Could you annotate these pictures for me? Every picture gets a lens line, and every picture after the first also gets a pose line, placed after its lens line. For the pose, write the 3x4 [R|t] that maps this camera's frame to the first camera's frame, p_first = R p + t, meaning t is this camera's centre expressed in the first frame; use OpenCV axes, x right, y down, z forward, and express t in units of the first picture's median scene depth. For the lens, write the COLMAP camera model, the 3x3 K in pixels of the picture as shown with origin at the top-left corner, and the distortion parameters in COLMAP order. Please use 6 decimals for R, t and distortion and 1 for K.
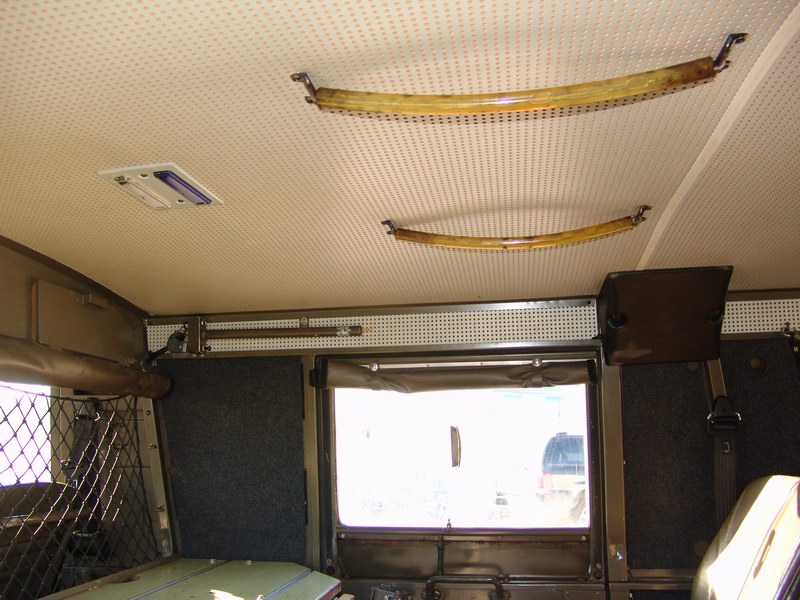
lens RADIAL K [[672.0, 0, 398.2], [0, 672.0, 302.1], [0, 0, 1]] dist [-0.155489, 0.131790]
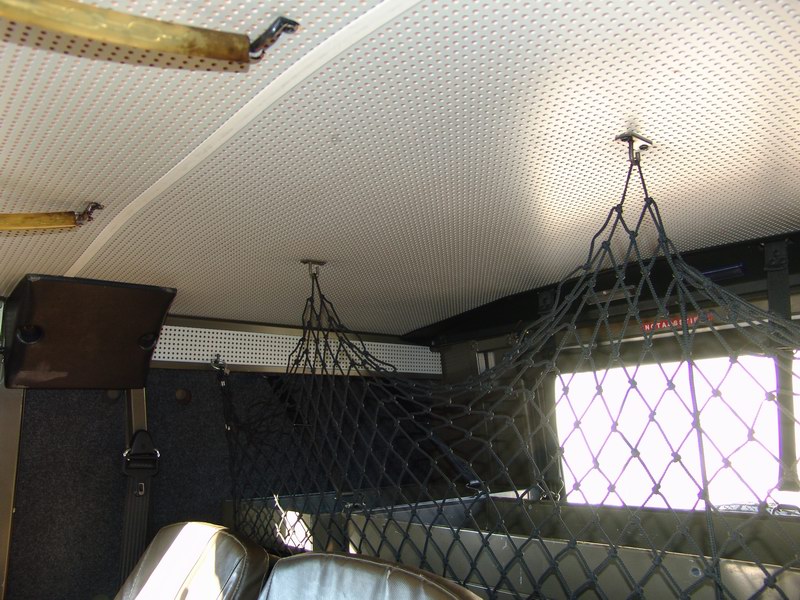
lens RADIAL K [[672.0, 0, 398.7], [0, 672.0, 302.1], [0, 0, 1]] dist [-0.155489, 0.131790]
pose [[0.651862, 0.129594, 0.747182, 0.035653], [-0.135972, 0.989296, -0.052961, -0.028861], [-0.746048, -0.067073, 0.662506, 0.159266]]
